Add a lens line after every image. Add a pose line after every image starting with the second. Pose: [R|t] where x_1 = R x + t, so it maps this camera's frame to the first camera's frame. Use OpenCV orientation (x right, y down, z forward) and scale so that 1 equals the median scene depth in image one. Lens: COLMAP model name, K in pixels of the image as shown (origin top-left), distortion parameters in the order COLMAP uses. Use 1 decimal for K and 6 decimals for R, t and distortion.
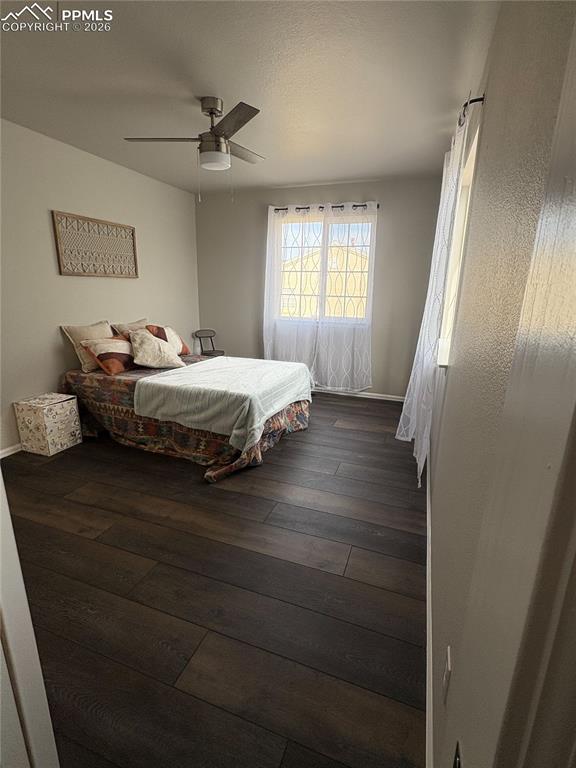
lens RADIAL K [[364.1, 0, 288.0], [0, 364.1, 384.0], [0, 0, 1]] dist [-0.000832, -0.000110]
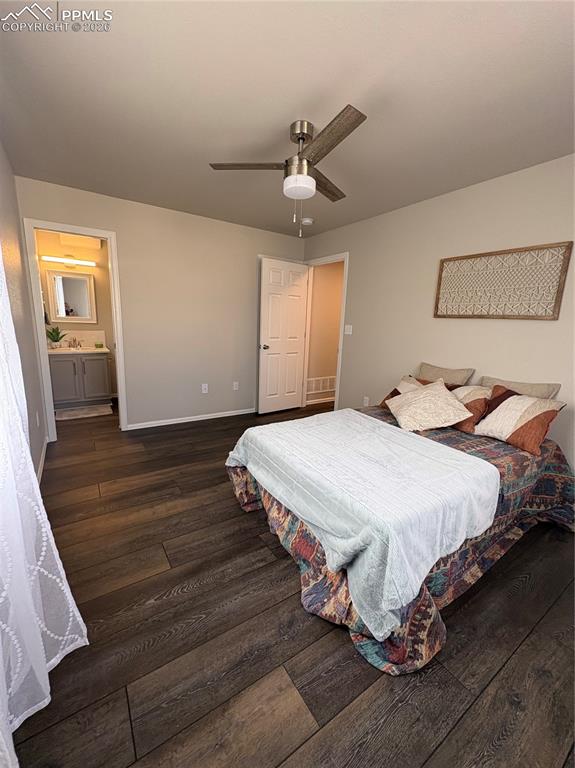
lens RADIAL K [[313.6, 0, 287.5], [0, 313.6, 384.0], [0, 0, 1]] dist [0.001138, 0.000115]
pose [[-0.594942, 0.102369, -0.797223, 0.397360], [-0.269479, 0.909046, 0.317832, -0.293947], [0.757248, 0.403926, -0.513243, 1.213483]]
